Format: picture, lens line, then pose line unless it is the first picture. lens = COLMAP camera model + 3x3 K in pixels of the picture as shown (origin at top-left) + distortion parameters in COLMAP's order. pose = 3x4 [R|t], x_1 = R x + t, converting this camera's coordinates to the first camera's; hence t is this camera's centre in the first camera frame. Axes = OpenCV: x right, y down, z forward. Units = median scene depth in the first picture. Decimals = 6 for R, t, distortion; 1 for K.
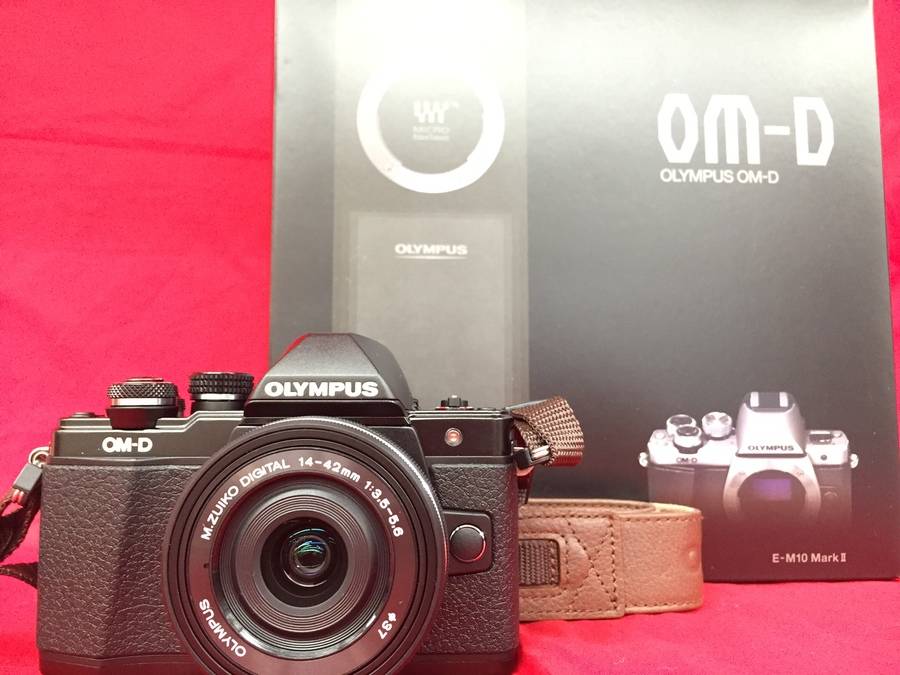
lens RADIAL K [[813.9, 0, 455.1], [0, 813.9, 337.2], [0, 0, 1]] dist [0.053251, -0.010270]
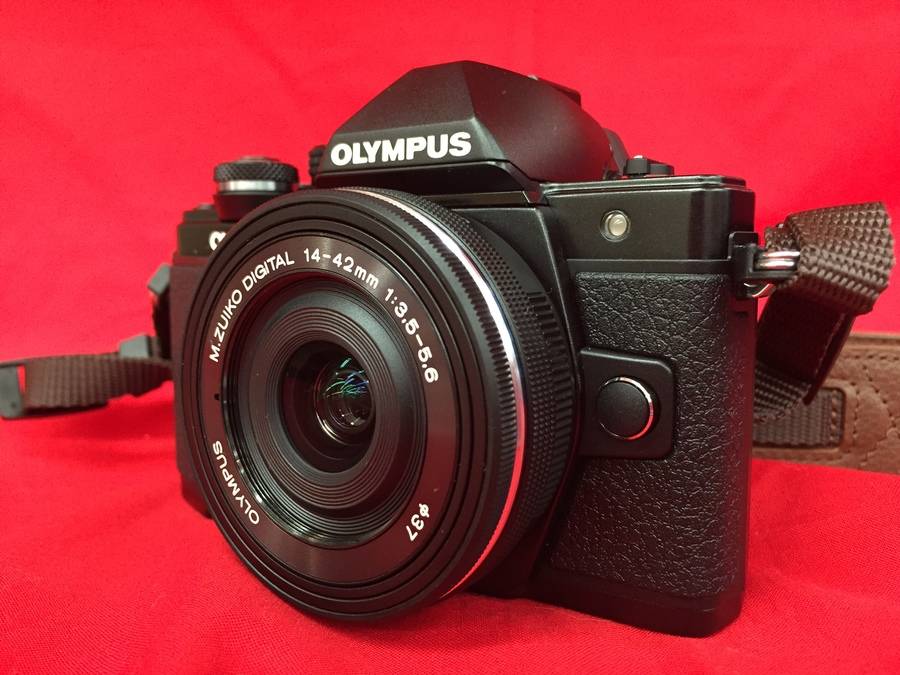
lens RADIAL K [[813.9, 0, 455.1], [0, 813.9, 337.2], [0, 0, 1]] dist [0.053251, -0.010270]
pose [[0.823885, 0.059678, -0.563607, 0.270265], [0.047894, 0.983553, 0.174155, 0.110268], [0.564730, -0.170477, 0.807476, 0.540587]]
